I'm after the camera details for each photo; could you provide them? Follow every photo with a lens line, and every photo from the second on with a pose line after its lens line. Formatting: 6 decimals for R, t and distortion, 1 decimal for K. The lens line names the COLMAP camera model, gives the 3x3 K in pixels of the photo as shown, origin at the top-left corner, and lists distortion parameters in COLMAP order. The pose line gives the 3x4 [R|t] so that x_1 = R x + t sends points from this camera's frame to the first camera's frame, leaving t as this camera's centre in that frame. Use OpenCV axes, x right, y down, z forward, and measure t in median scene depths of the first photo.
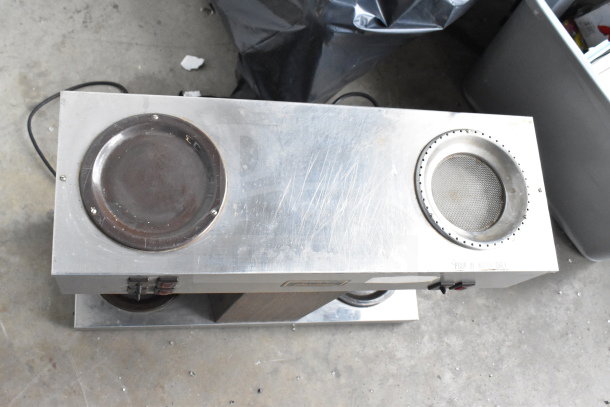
lens RADIAL K [[704.5, 0, 301.7], [0, 704.5, 203.9], [0, 0, 1]] dist [-0.071414, 0.000000]
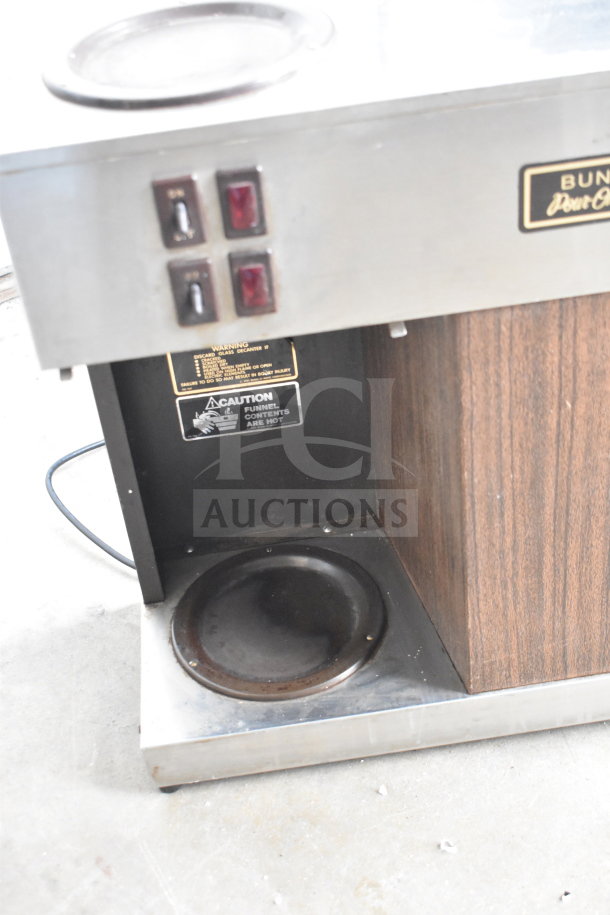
lens RADIAL K [[1253.6, 0, 309.8], [0, 1253.6, 459.0], [0, 0, 1]] dist [-0.048845, 0.000000]
pose [[0.938486, -0.301399, -0.168532, -0.045608], [0.149582, 0.794707, -0.588274, 0.467836], [0.311238, 0.526878, 0.790905, 0.316945]]
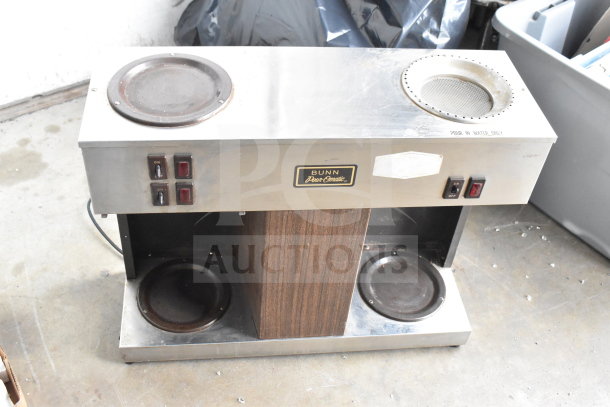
lens RADIAL K [[684.5, 0, 301.6], [0, 684.5, 200.2], [0, 0, 1]] dist [-0.066324, 0.000000]
pose [[0.983620, -0.158760, -0.085360, 0.048215], [0.100186, 0.875188, -0.473295, 0.451369], [0.149847, 0.456991, 0.876758, 0.075237]]
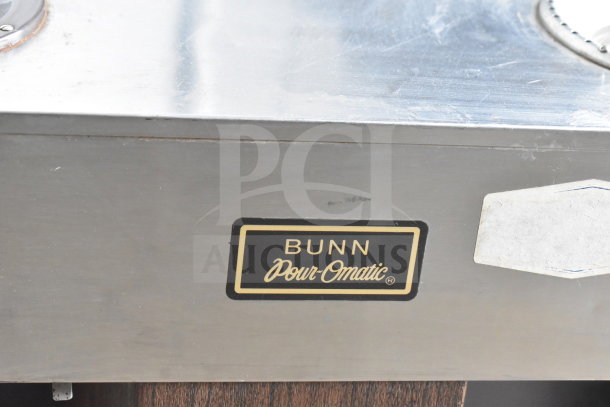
lens RADIAL K [[1379.6, 0, 303.8], [0, 1379.6, 208.2], [0, 0, 1]] dist [0.056948, 0.000000]
pose [[0.985122, -0.171734, 0.006479, 0.006320], [0.129122, 0.714755, -0.687352, 0.393618], [0.113410, 0.677962, 0.726296, 0.358042]]
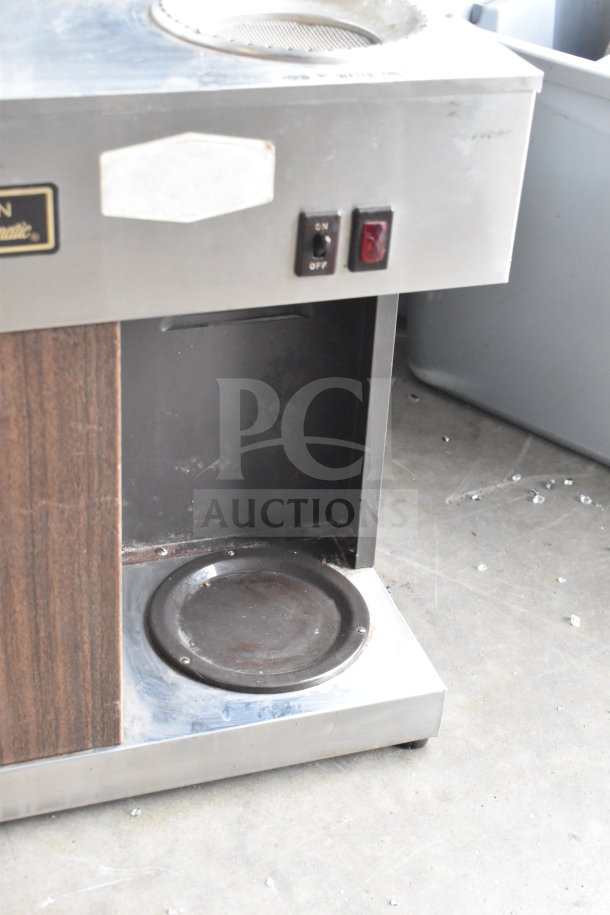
lens RADIAL K [[1484.6, 0, 311.5], [0, 1484.6, 456.4], [0, 0, 1]] dist [-0.012851, 0.000000]
pose [[0.947903, -0.297902, 0.112847, 0.047274], [0.304555, 0.743592, -0.595245, 0.558312], [0.093413, 0.598602, 0.795581, 0.299753]]
